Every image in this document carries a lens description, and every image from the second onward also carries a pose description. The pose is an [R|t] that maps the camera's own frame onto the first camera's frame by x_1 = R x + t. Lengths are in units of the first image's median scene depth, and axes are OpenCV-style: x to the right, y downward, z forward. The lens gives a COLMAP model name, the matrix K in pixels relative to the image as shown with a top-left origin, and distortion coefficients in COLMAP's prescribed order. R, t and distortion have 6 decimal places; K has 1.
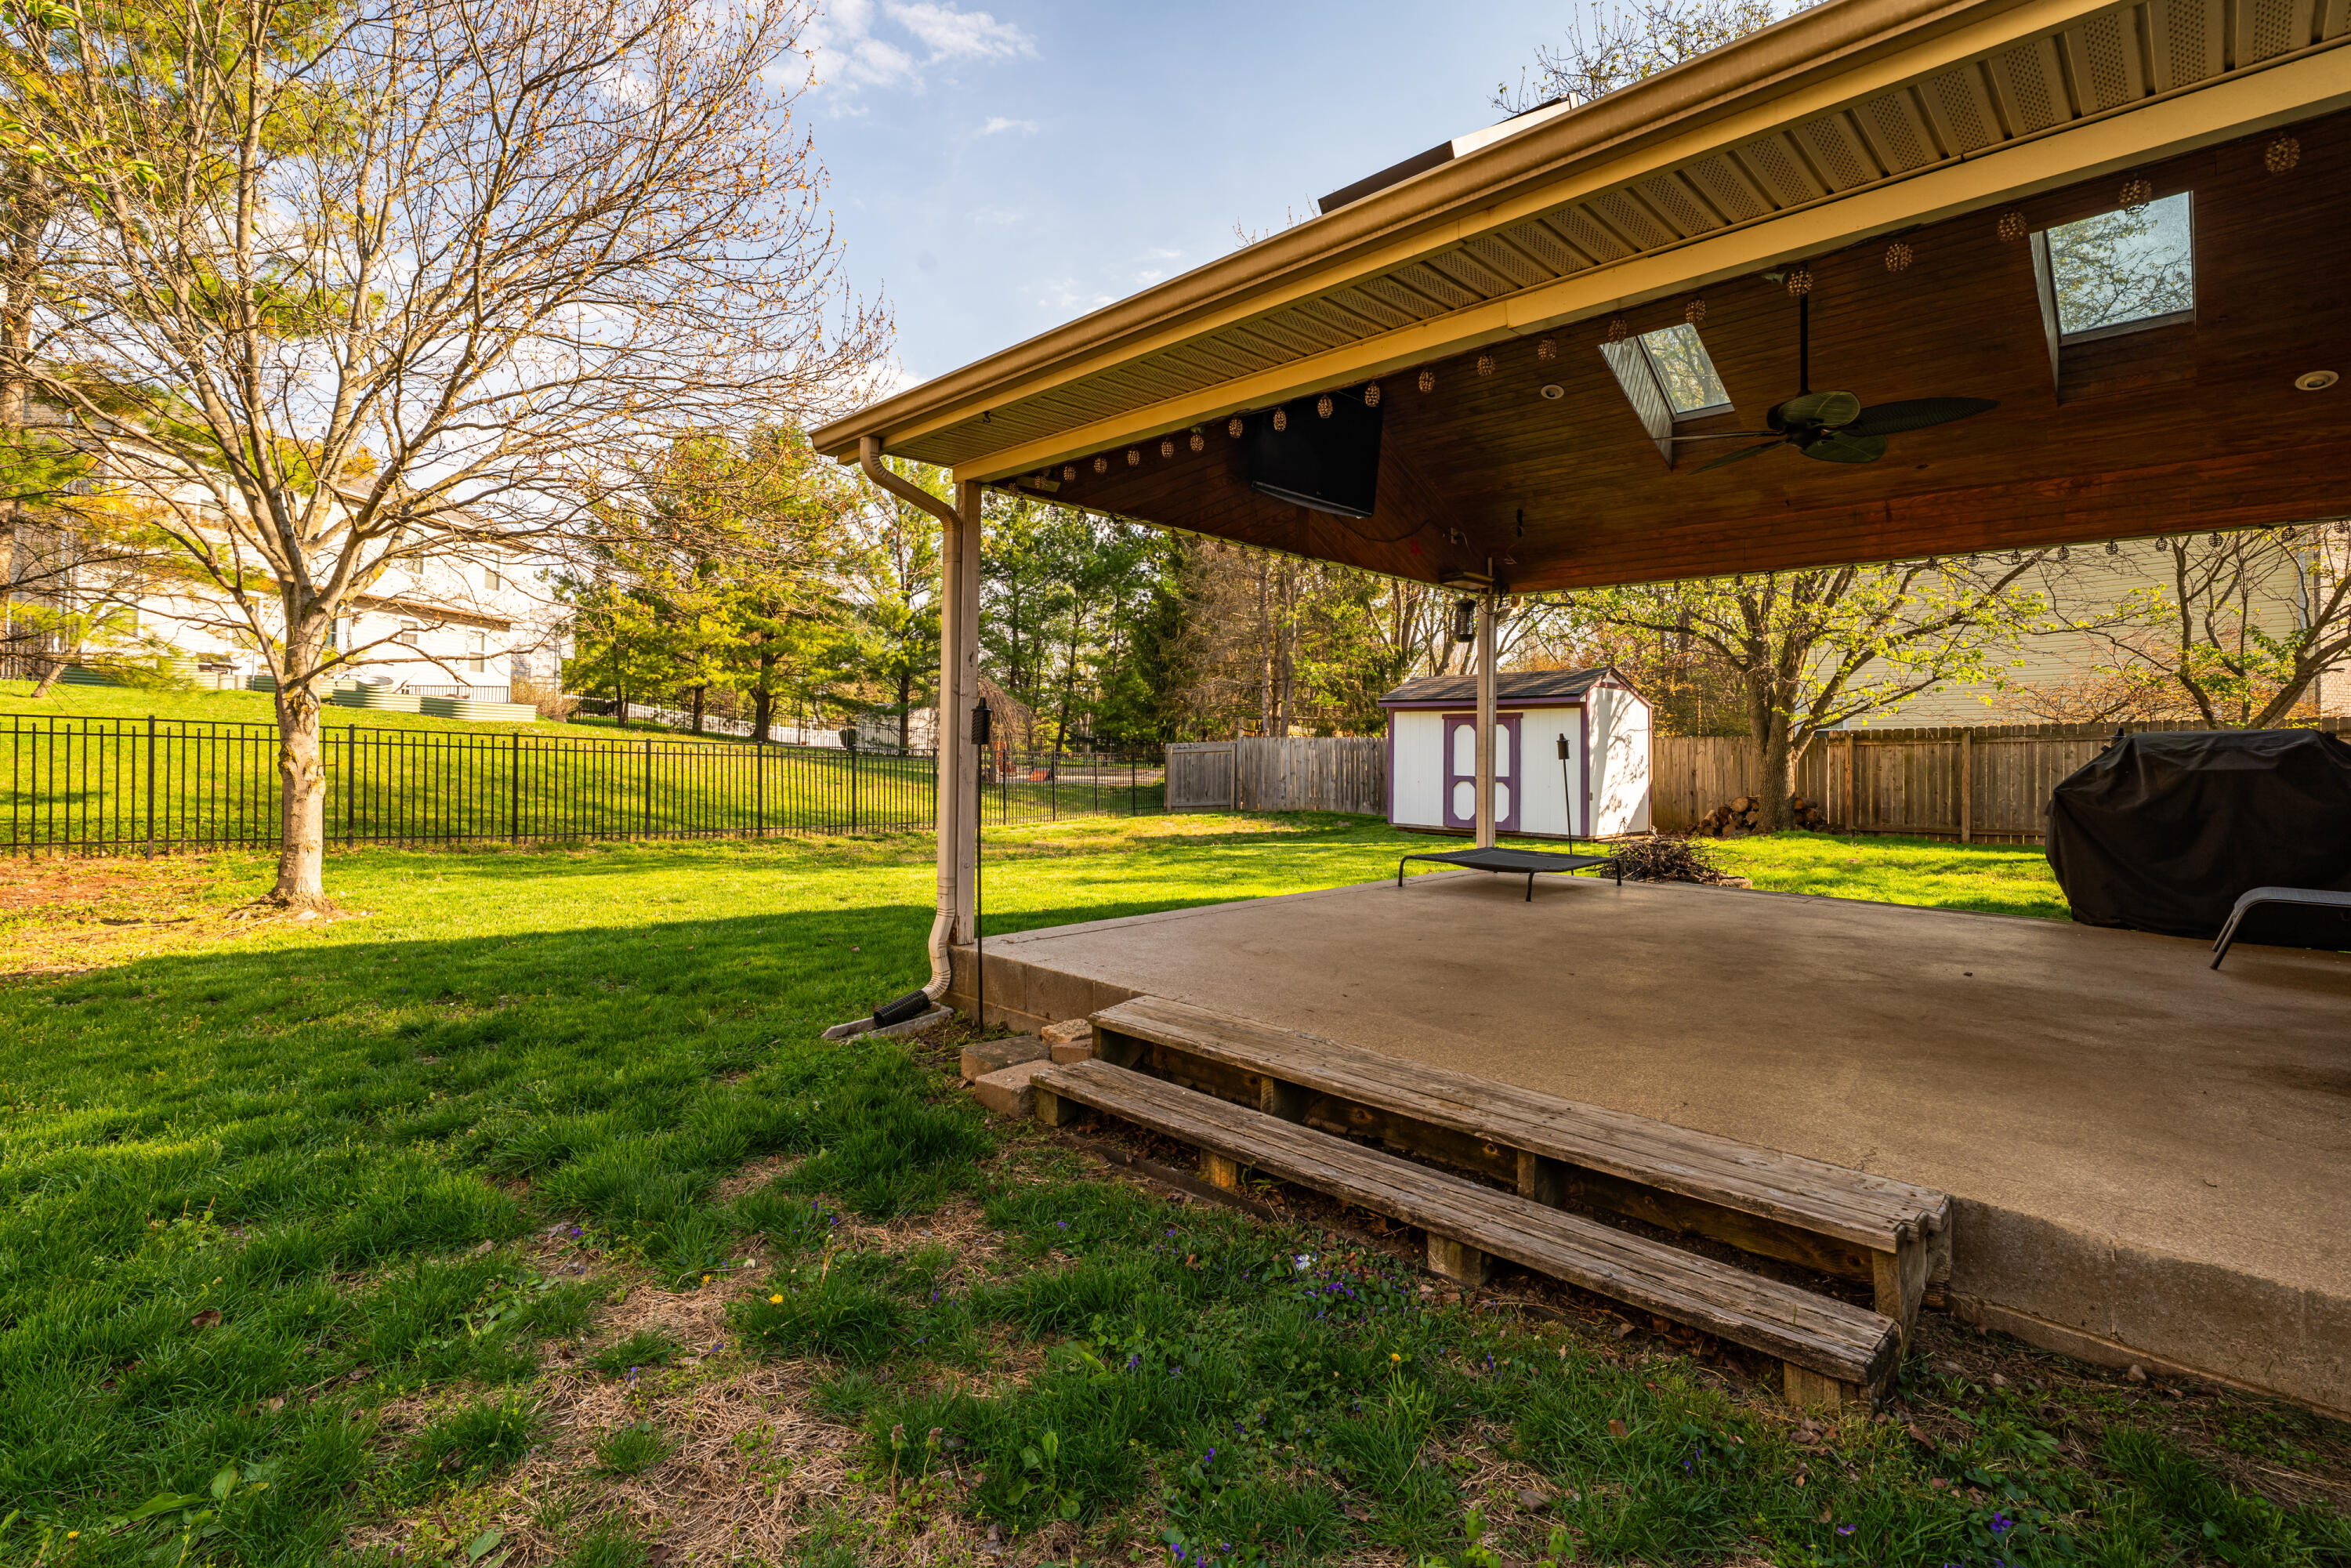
lens RADIAL K [[1065.9, 0, 1164.6], [0, 1065.9, 742.8], [0, 0, 1]] dist [0.000426, 0.000315]
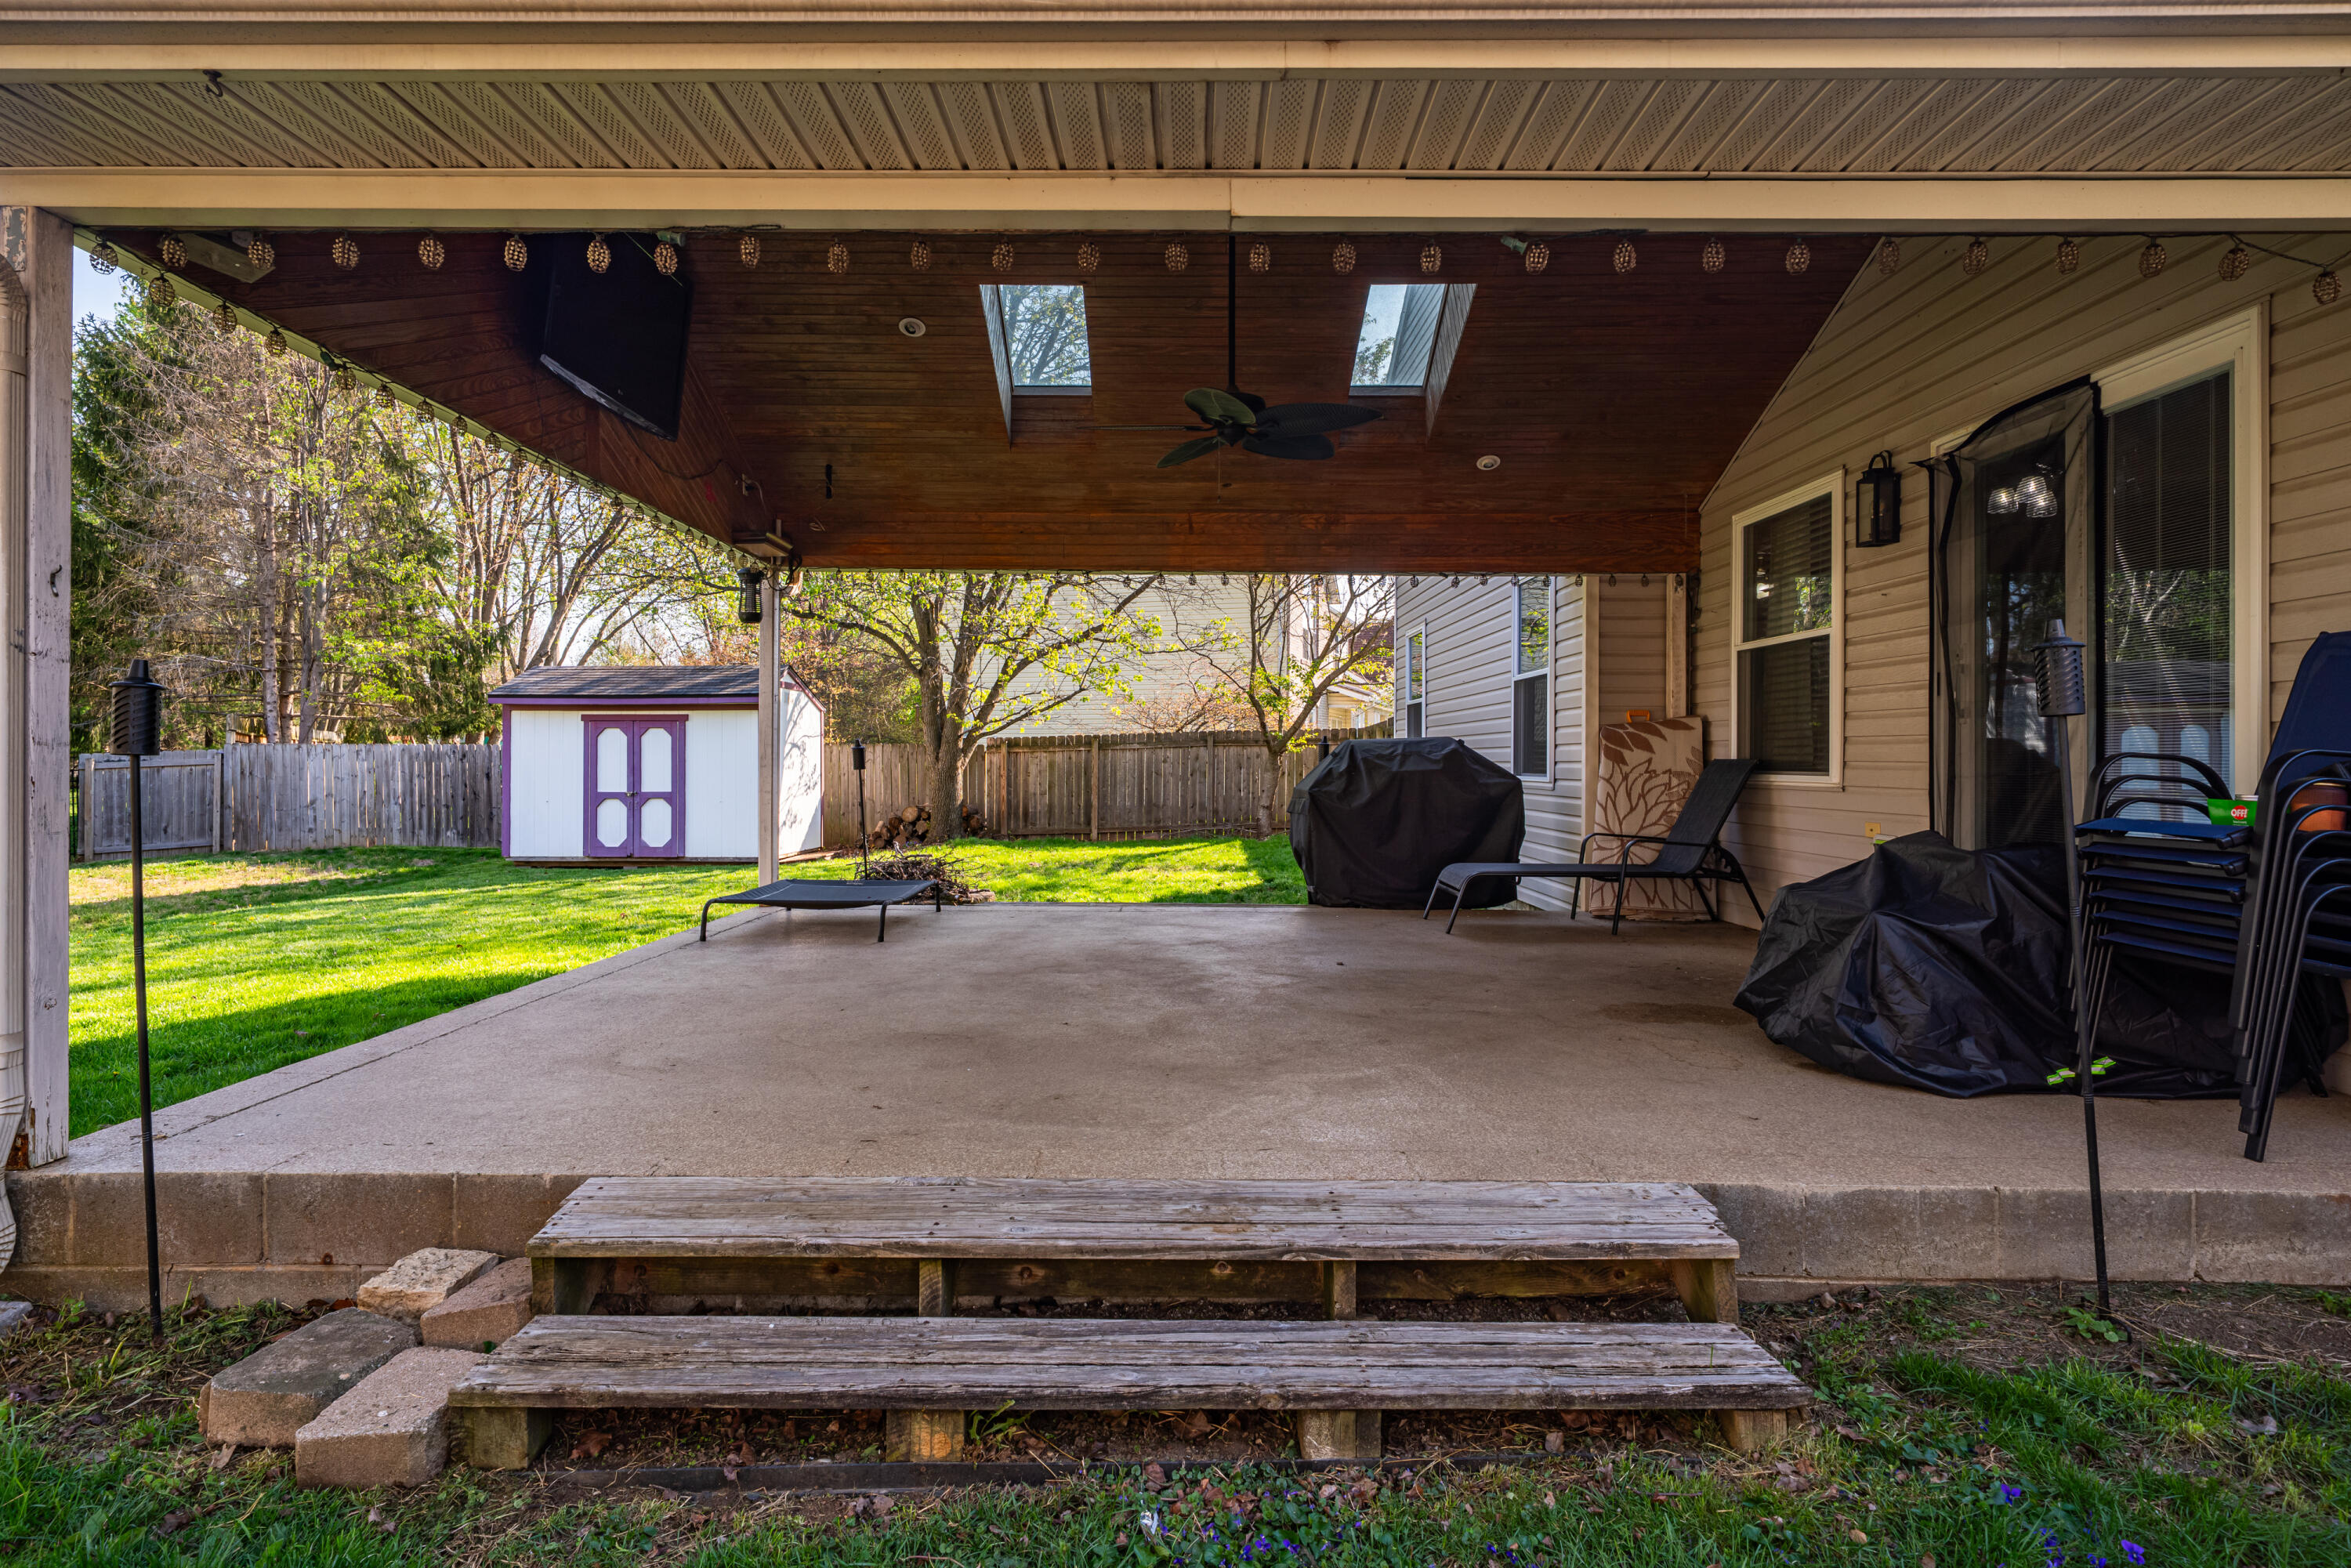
lens RADIAL K [[1202.6, 0, 1184.8], [0, 1202.6, 774.7], [0, 0, 1]] dist [0.002462, -0.000169]
pose [[0.714299, -0.017185, 0.699630, -0.130795], [0.003176, 0.999768, 0.021314, 0.000095], [-0.699834, -0.013002, 0.714187, 0.158105]]
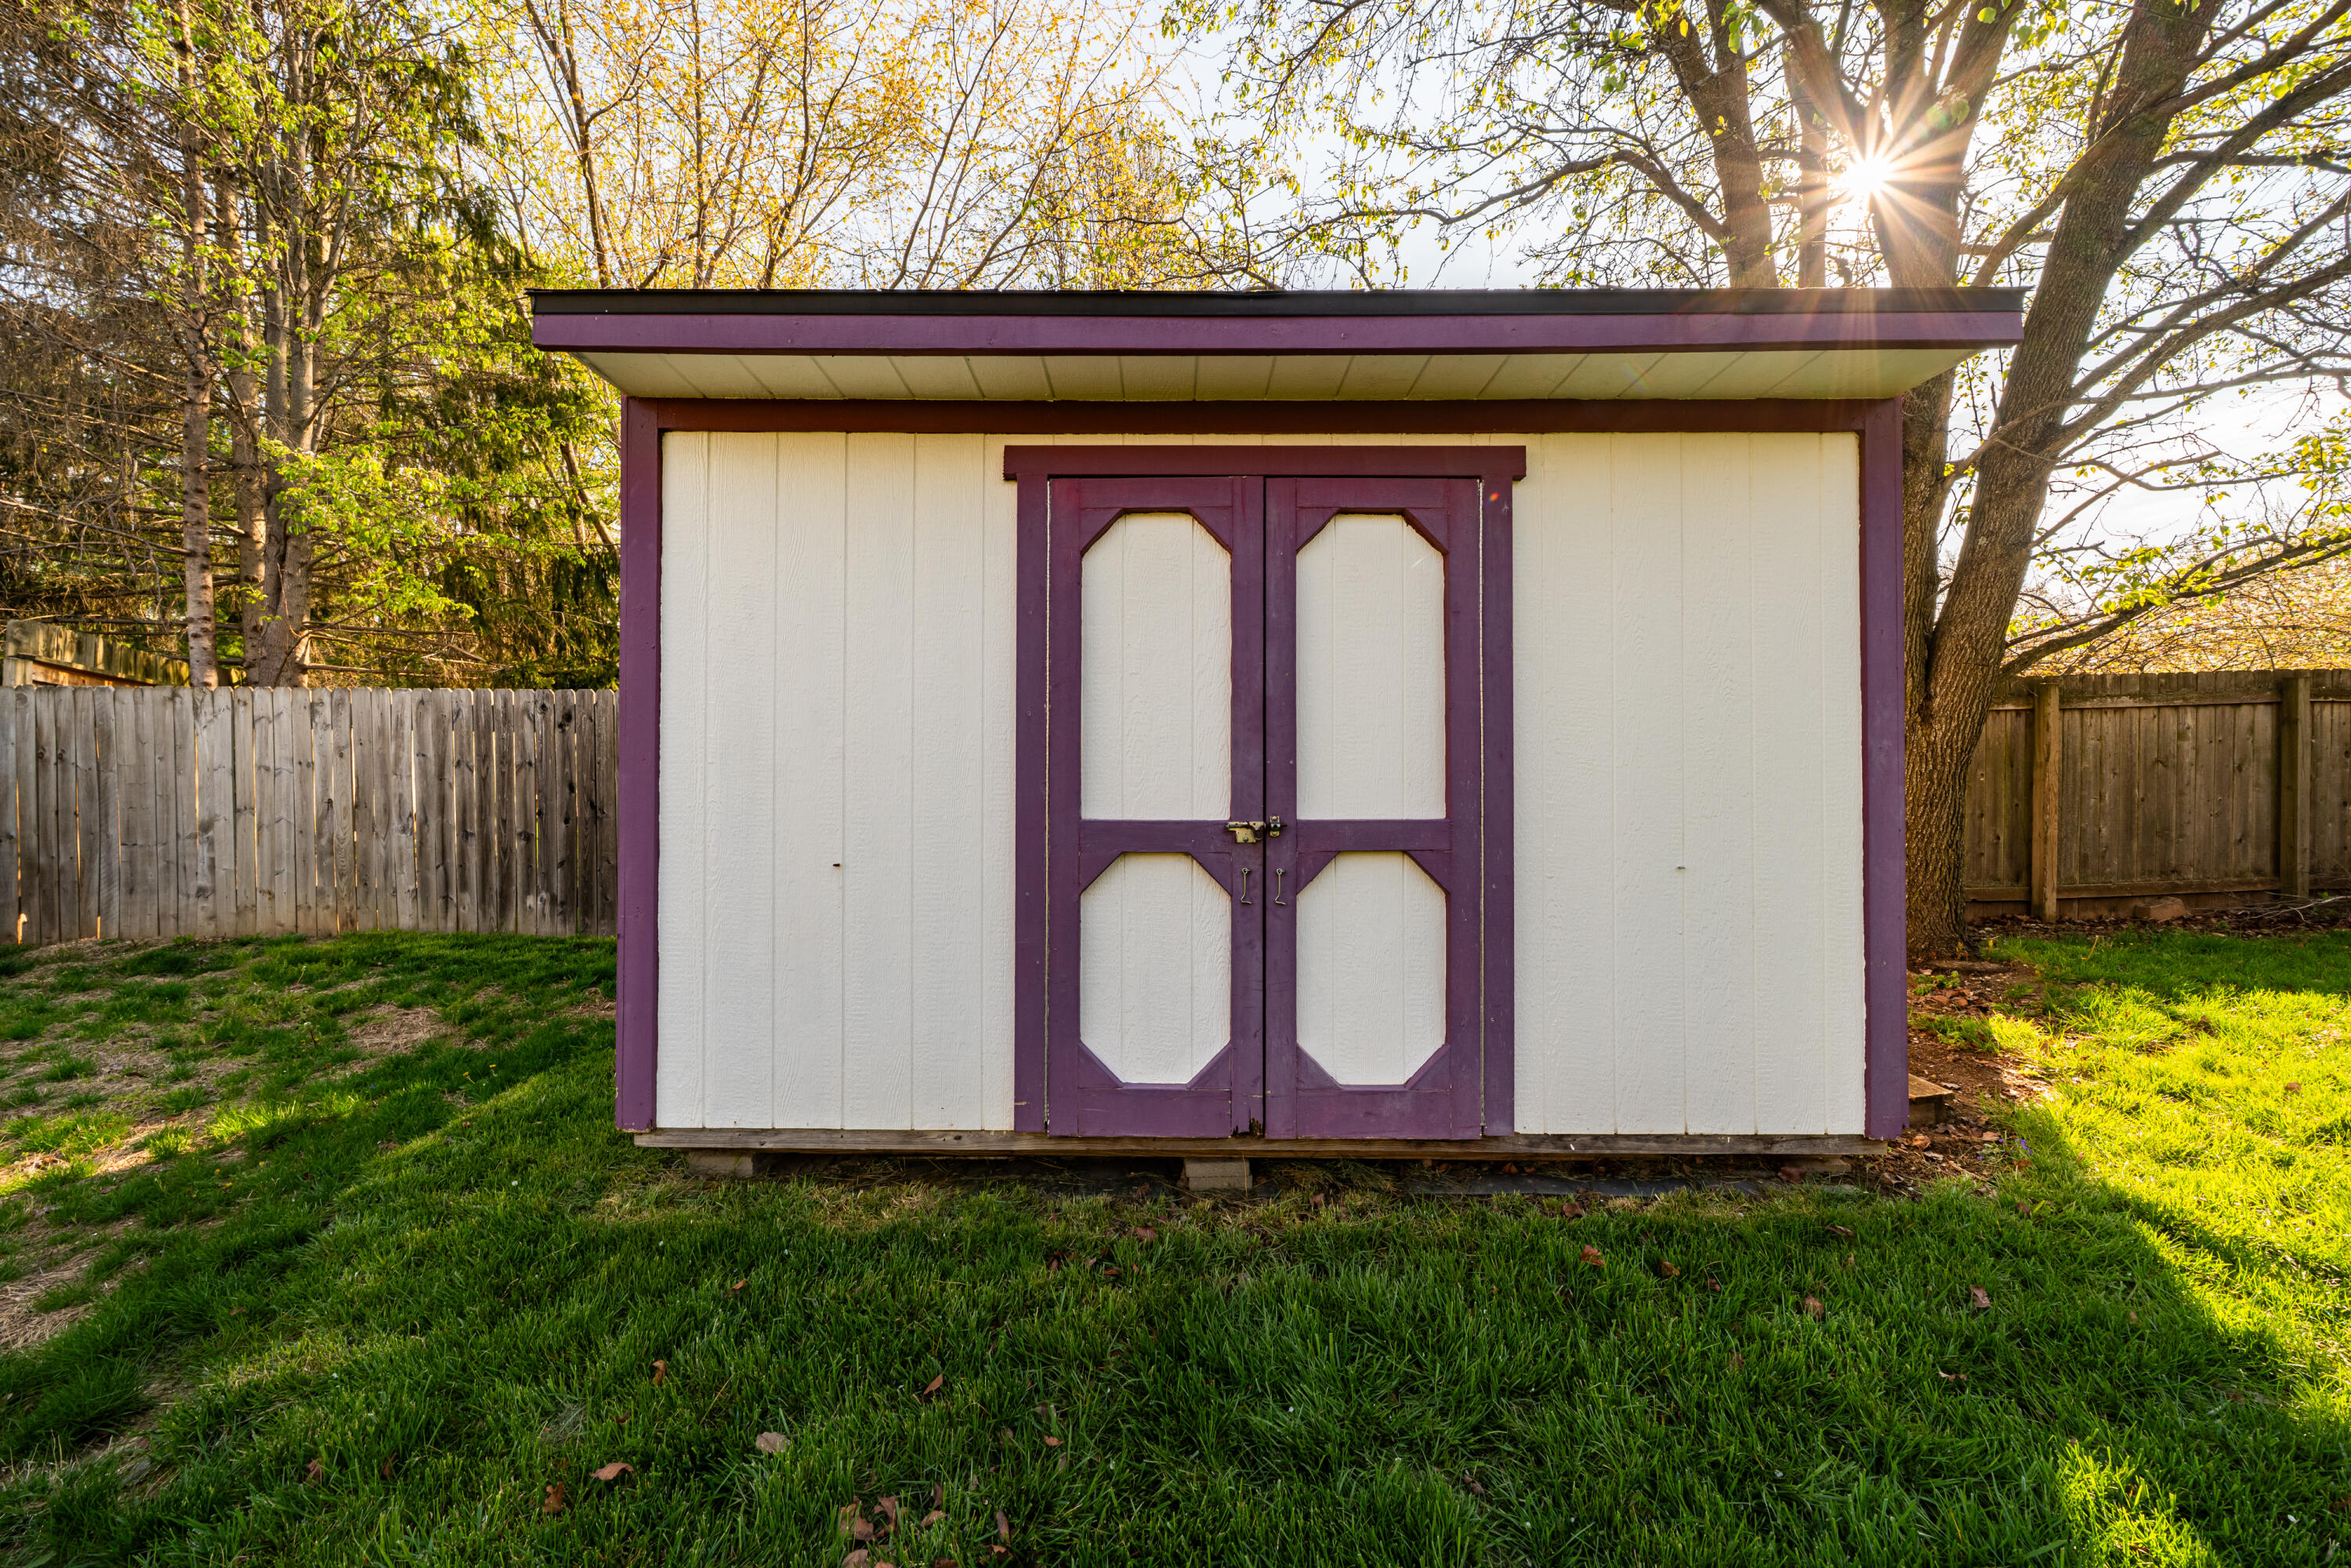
lens RADIAL K [[833.7, 0, 1174.2], [0, 833.7, 773.8], [0, 0, 1]] dist [-0.000632, -0.000130]
pose [[0.705374, -0.007563, 0.708795, 0.573892], [-0.000623, 0.999936, 0.011290, 0.066495], [-0.708835, -0.008406, 0.705324, 2.707527]]
